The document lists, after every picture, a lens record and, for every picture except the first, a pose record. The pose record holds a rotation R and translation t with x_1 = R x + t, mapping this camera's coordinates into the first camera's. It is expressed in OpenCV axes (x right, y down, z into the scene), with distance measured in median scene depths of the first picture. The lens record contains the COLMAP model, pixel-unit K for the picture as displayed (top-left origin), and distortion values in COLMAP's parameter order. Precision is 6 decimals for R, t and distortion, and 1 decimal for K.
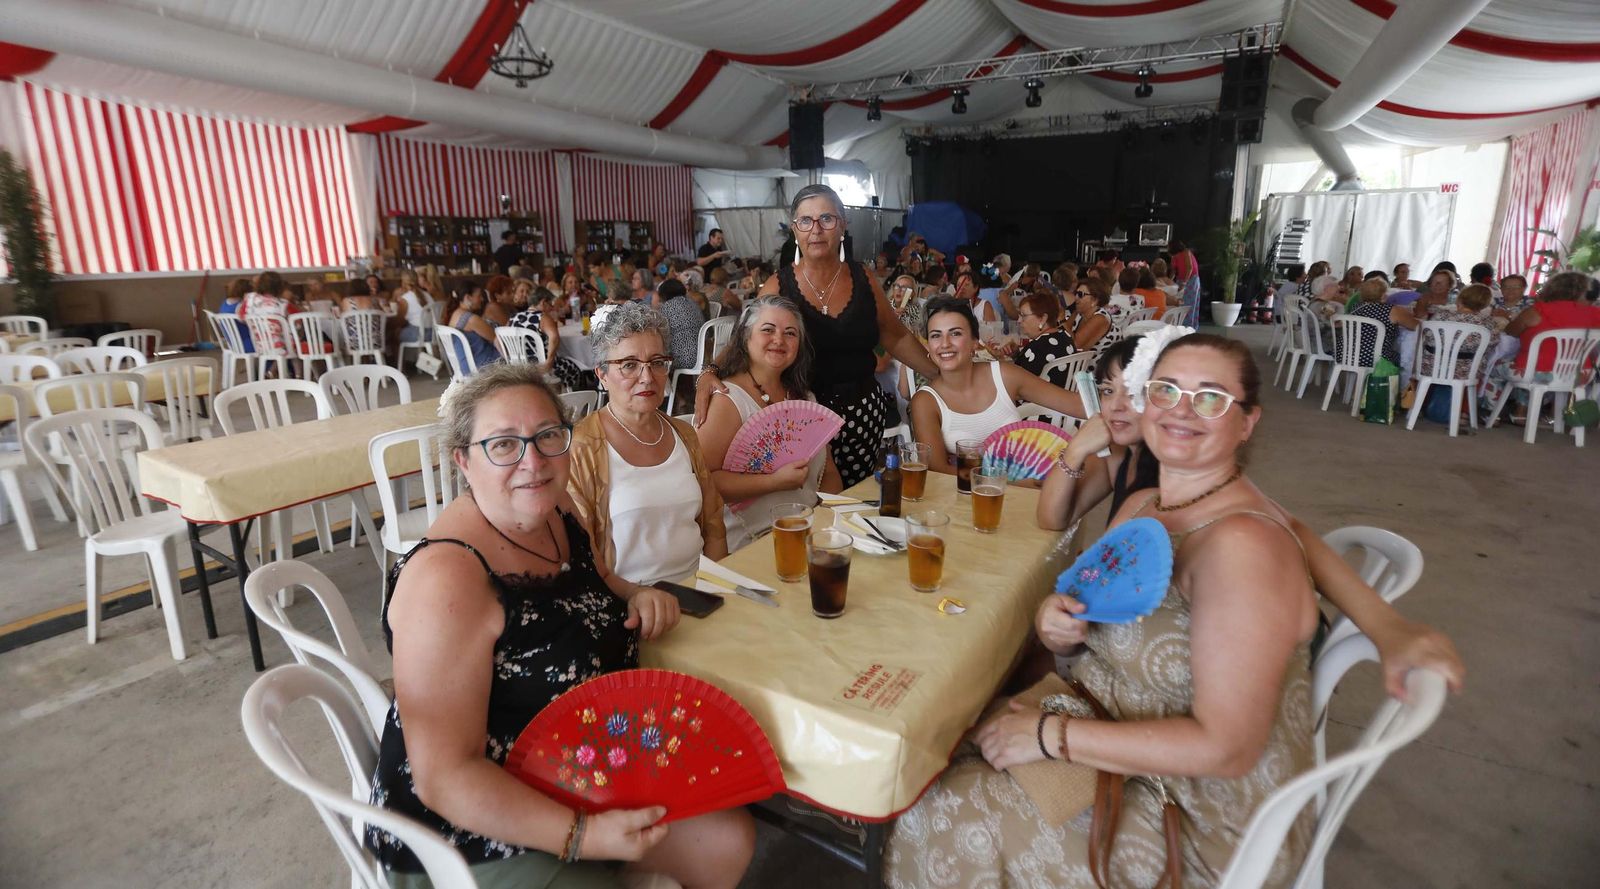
lens RADIAL K [[701.8, 0, 798.2], [0, 701.8, 406.5], [0, 0, 1]] dist [-0.079640, 0.031509]
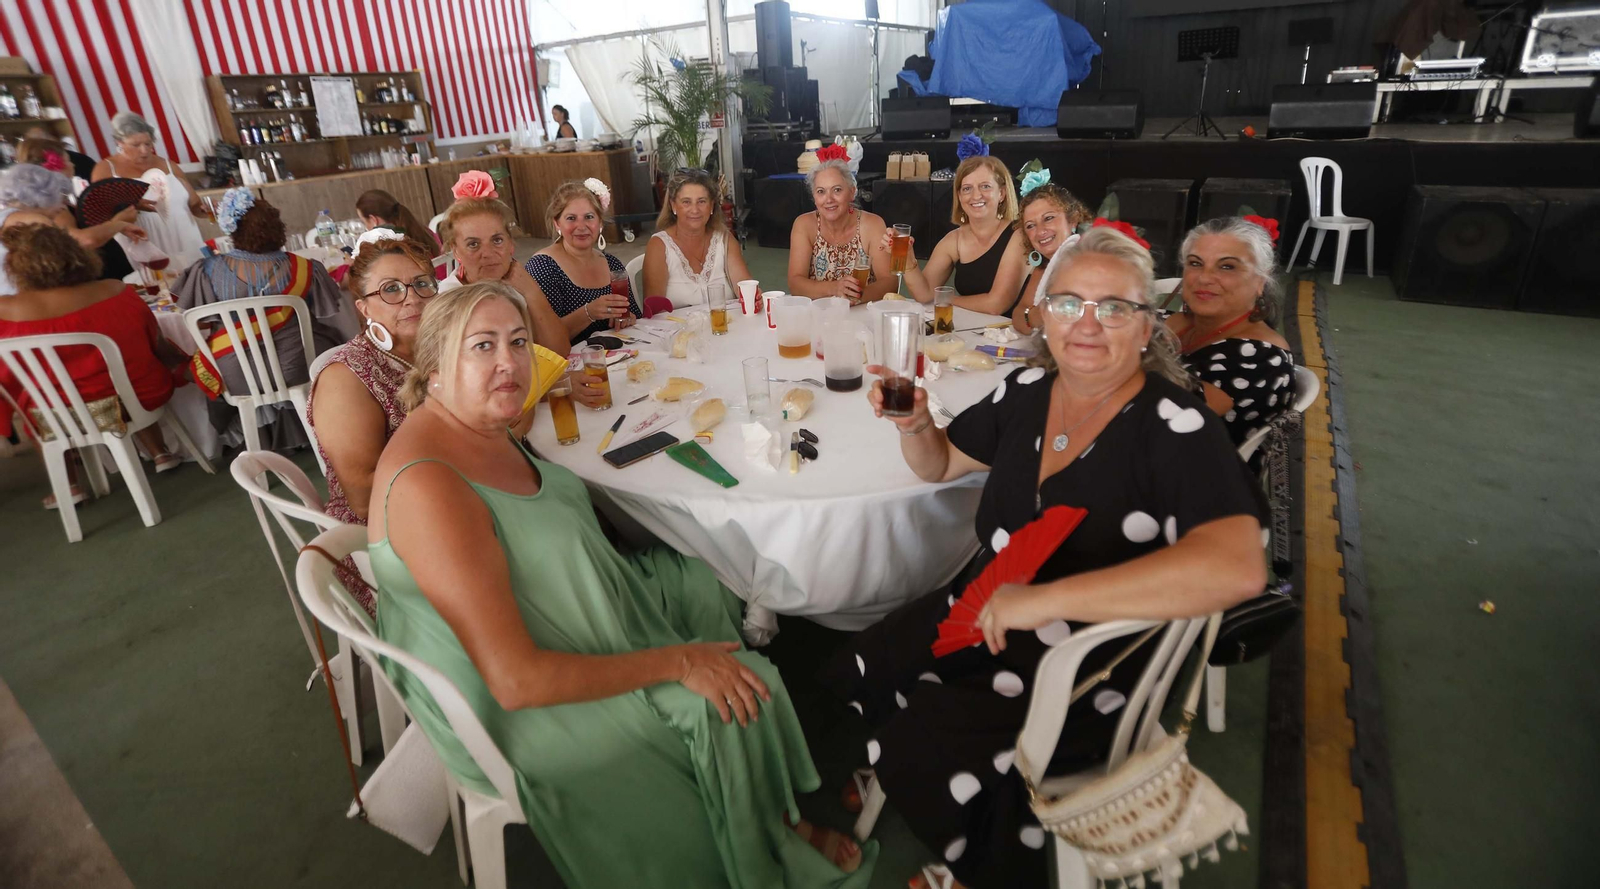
lens RADIAL K [[708.0, 0, 797.0], [0, 708.0, 375.3], [0, 0, 1]] dist [-0.078483, 0.031996]
pose [[0.998975, -0.031542, -0.032466, 0.092010], [0.036105, 0.987838, 0.151240, -0.153740], [0.027300, -0.152257, 0.987964, 0.652048]]
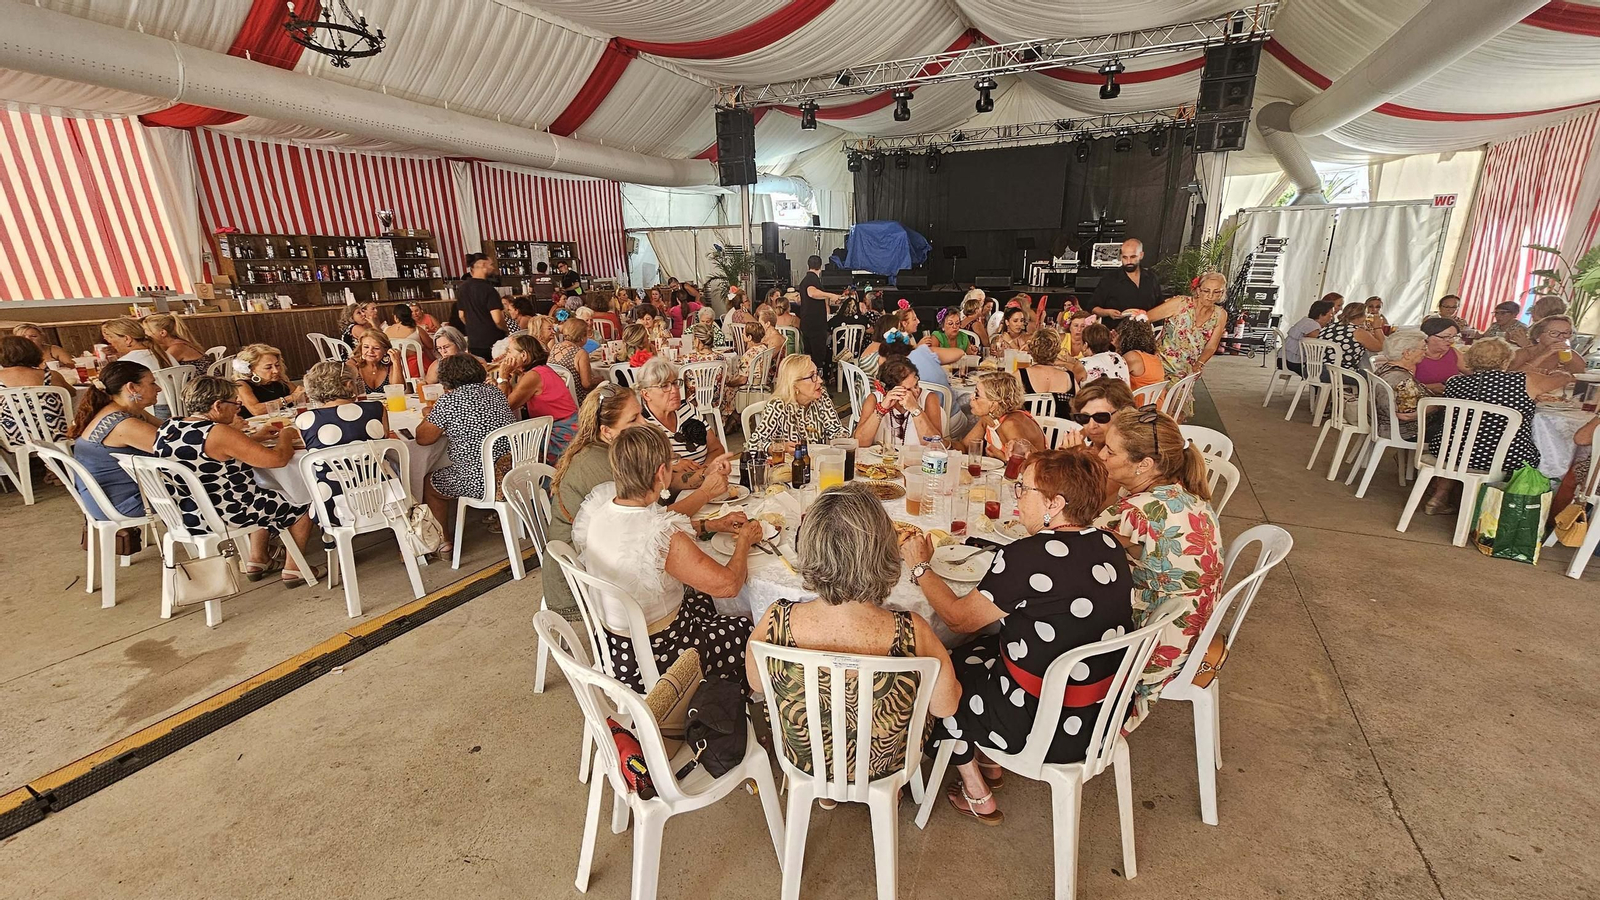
lens RADIAL K [[636.5, 0, 807.6], [0, 636.5, 448.3], [0, 0, 1]] dist [-0.002313, -0.000380]
pose [[0.997142, -0.022296, 0.072186, 0.040916], [0.017893, 0.997973, 0.061075, -0.050899], [-0.073401, -0.059609, 0.995519, 0.157186]]
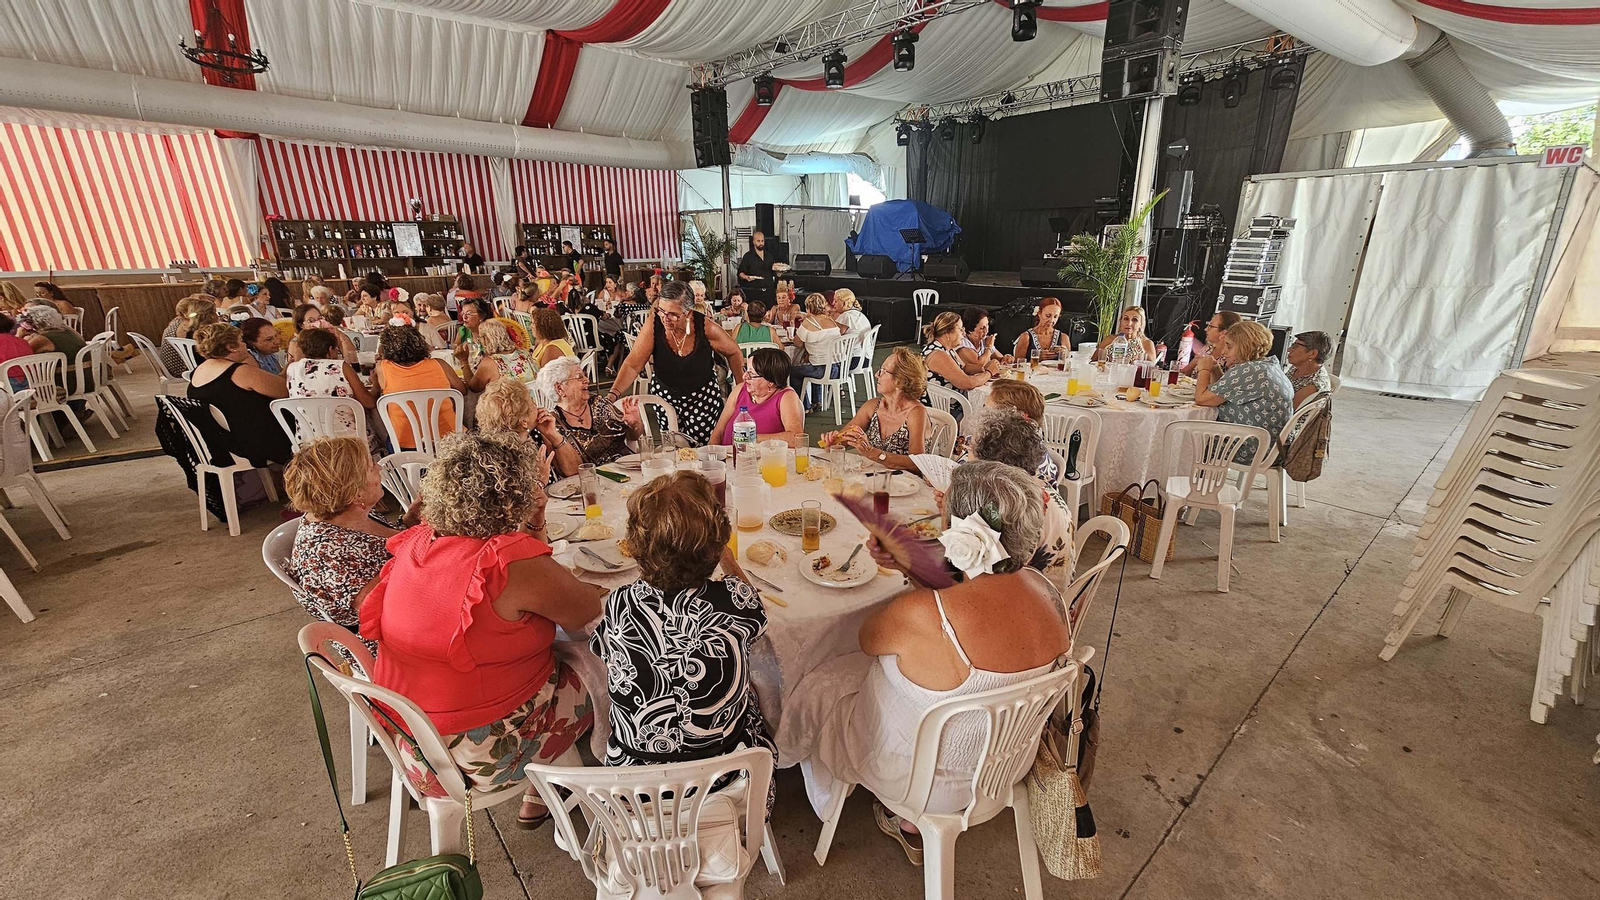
lens RADIAL K [[636.5, 0, 807.6], [0, 636.5, 448.3], [0, 0, 1]] dist [-0.002313, -0.000380]
pose [[0.956107, 0.095628, -0.276975, 0.450796], [-0.070602, 0.992581, 0.098982, -0.077752], [0.284386, -0.075082, 0.955765, 0.249264]]
